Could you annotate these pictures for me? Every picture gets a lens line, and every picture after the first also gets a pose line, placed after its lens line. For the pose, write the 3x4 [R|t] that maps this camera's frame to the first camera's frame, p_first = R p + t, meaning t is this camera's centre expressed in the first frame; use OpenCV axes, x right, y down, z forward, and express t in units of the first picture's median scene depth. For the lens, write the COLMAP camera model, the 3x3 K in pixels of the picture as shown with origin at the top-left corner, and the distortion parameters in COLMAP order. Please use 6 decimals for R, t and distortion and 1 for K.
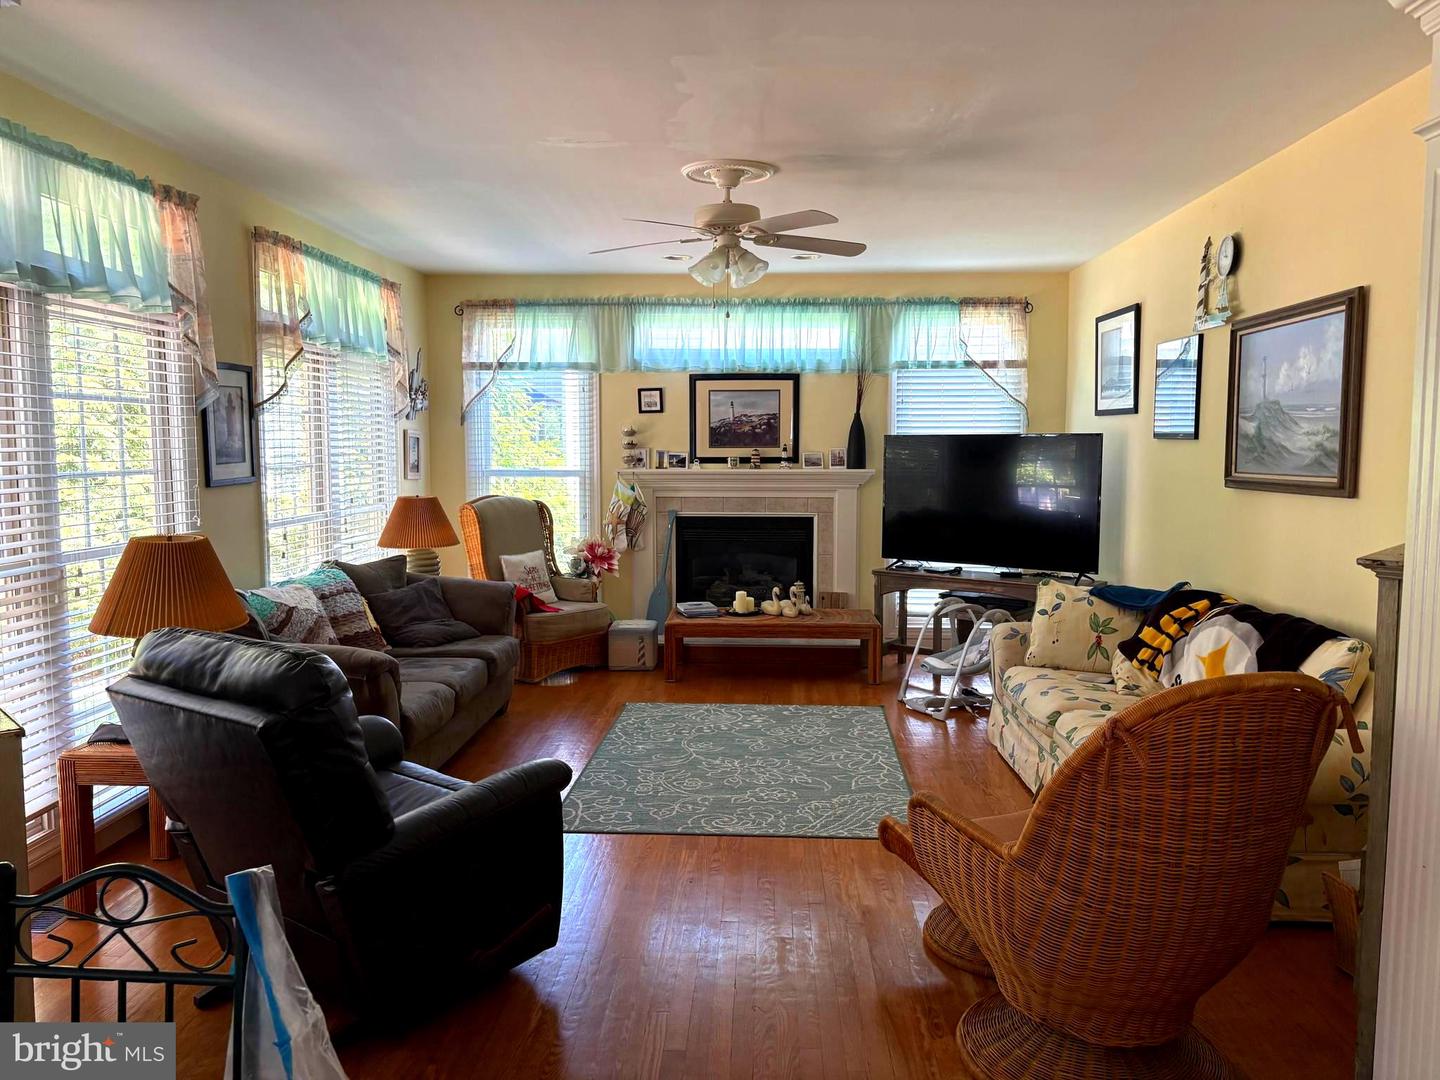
lens RADIAL K [[1090.9, 0, 720.0], [0, 1090.9, 540.0], [0, 0, 1]] dist [0.046567, -0.003274]
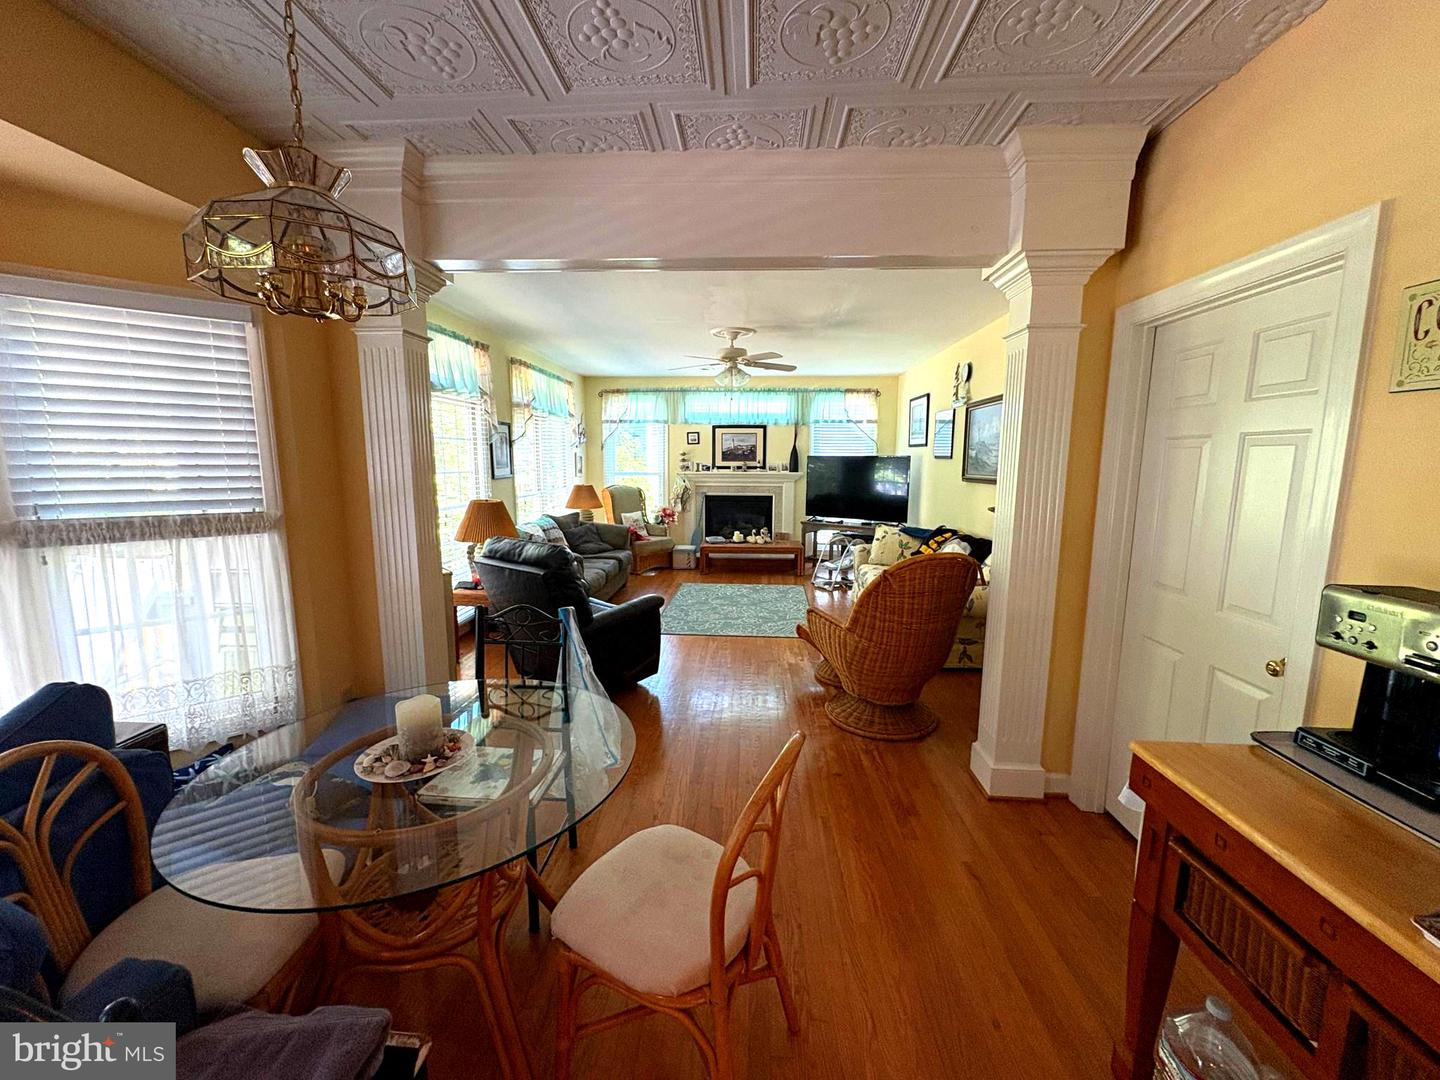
lens RADIAL K [[573.7, 0, 720.0], [0, 573.7, 540.0], [0, 0, 1]] dist [-0.000023, 0.000015]
pose [[0.999935, 0.005672, -0.009878, -0.002313], [-0.005162, 0.998687, 0.050972, 0.009242], [0.010154, -0.050918, 0.998651, -0.100844]]
